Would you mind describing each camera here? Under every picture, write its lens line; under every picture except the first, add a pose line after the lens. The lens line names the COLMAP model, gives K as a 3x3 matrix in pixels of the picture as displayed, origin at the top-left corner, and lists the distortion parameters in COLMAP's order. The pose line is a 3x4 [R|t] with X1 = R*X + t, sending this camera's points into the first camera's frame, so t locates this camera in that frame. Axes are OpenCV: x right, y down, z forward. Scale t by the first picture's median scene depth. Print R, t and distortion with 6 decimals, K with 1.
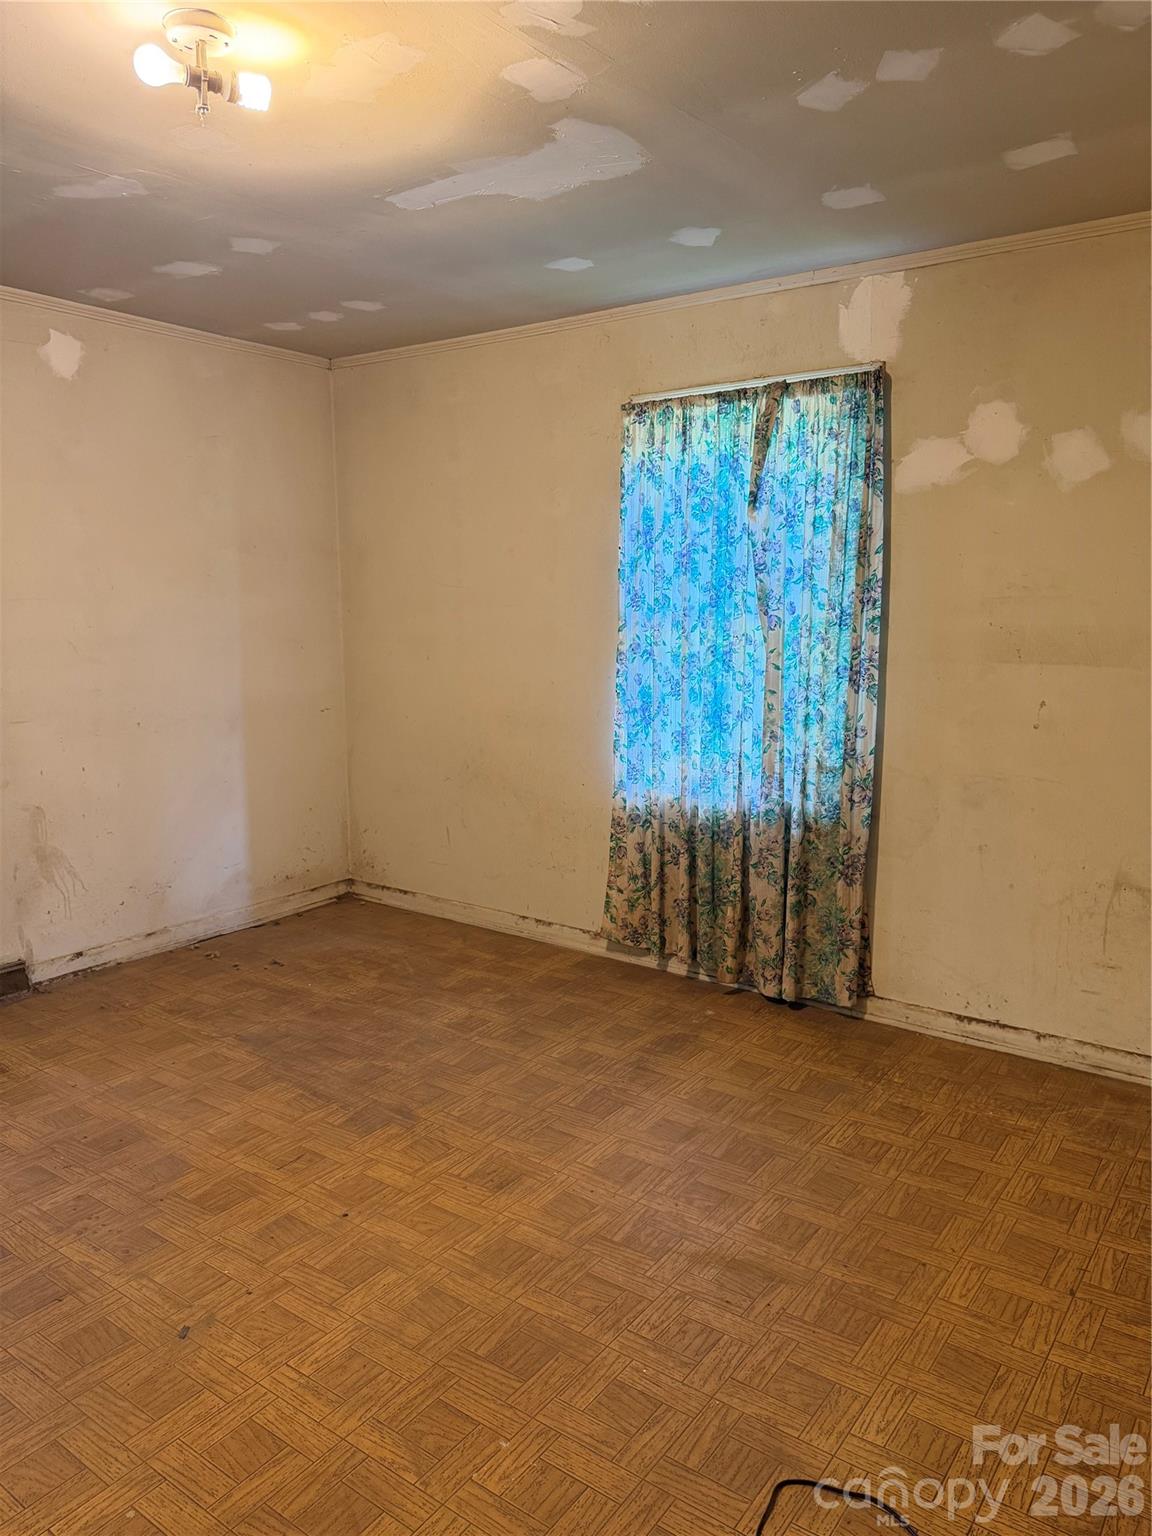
lens RADIAL K [[1089.4, 0, 575.4], [0, 1089.4, 768.8], [0, 0, 1]] dist [0.018473, -0.014039]
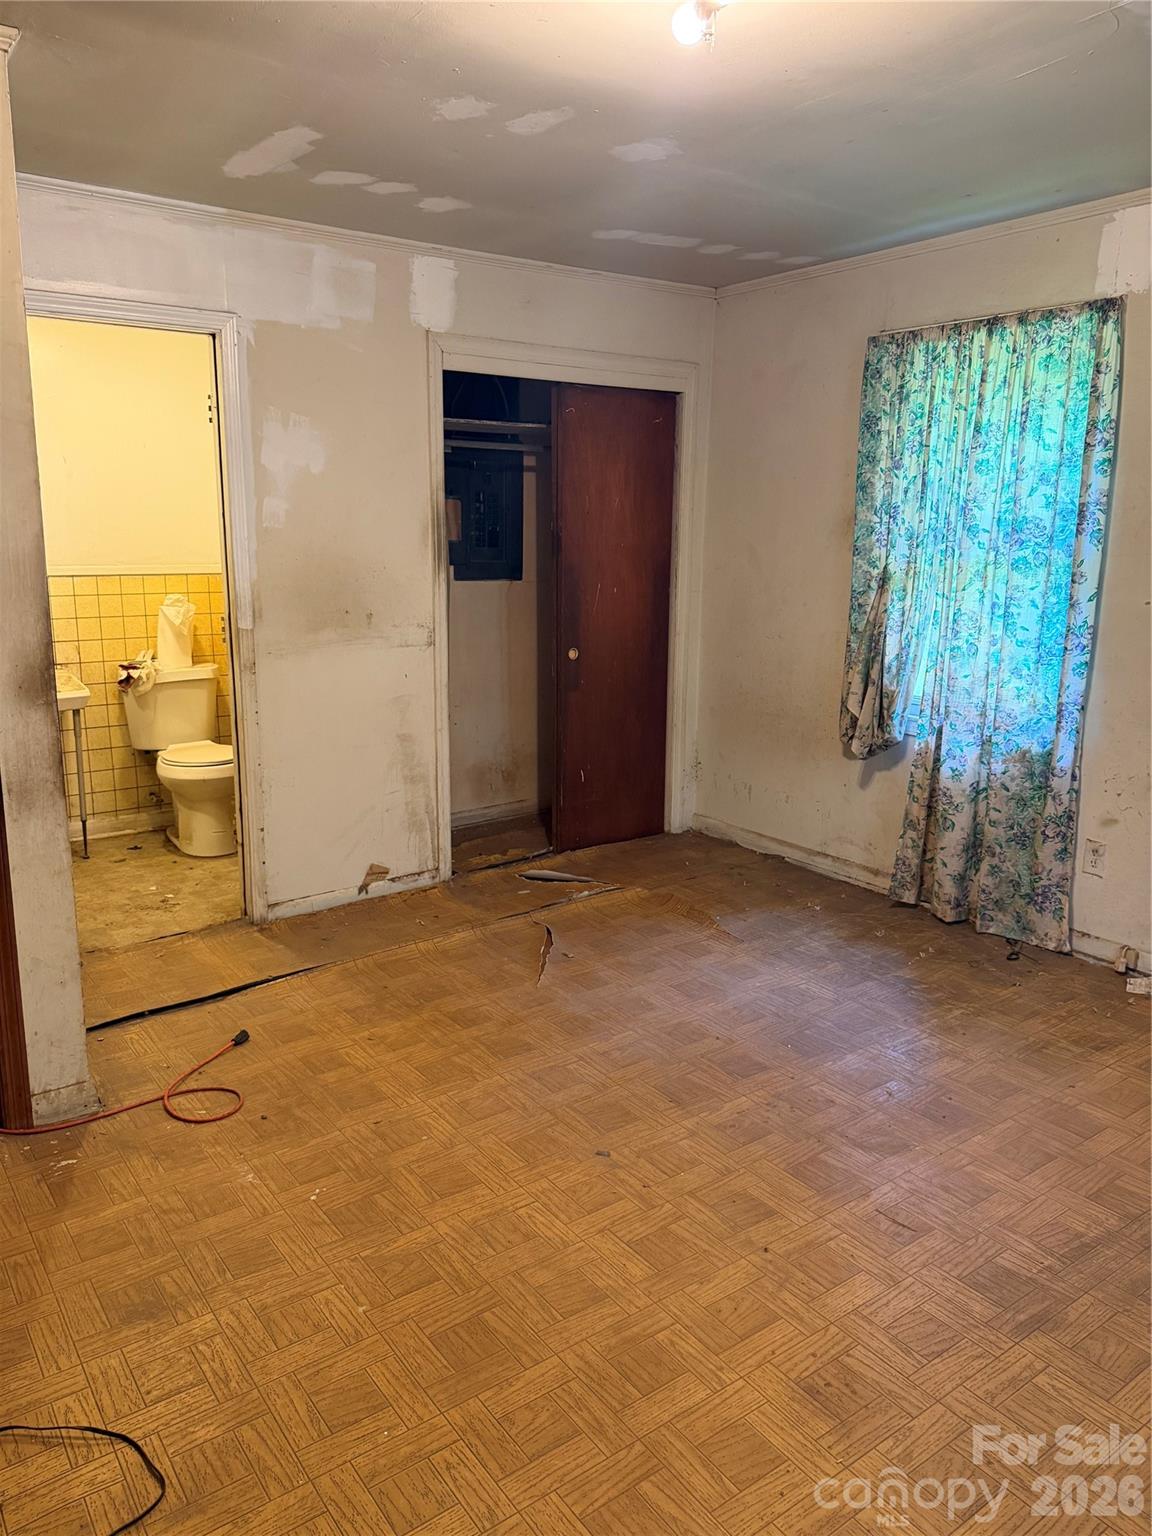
lens RADIAL K [[1089.4, 0, 573.3], [0, 1089.4, 767.7], [0, 0, 1]] dist [0.018473, -0.014039]
pose [[-0.301579, 0.199802, -0.932271, 0.662586], [-0.152720, 0.955048, 0.254087, -0.187164], [0.941130, 0.219004, -0.257509, 1.134740]]
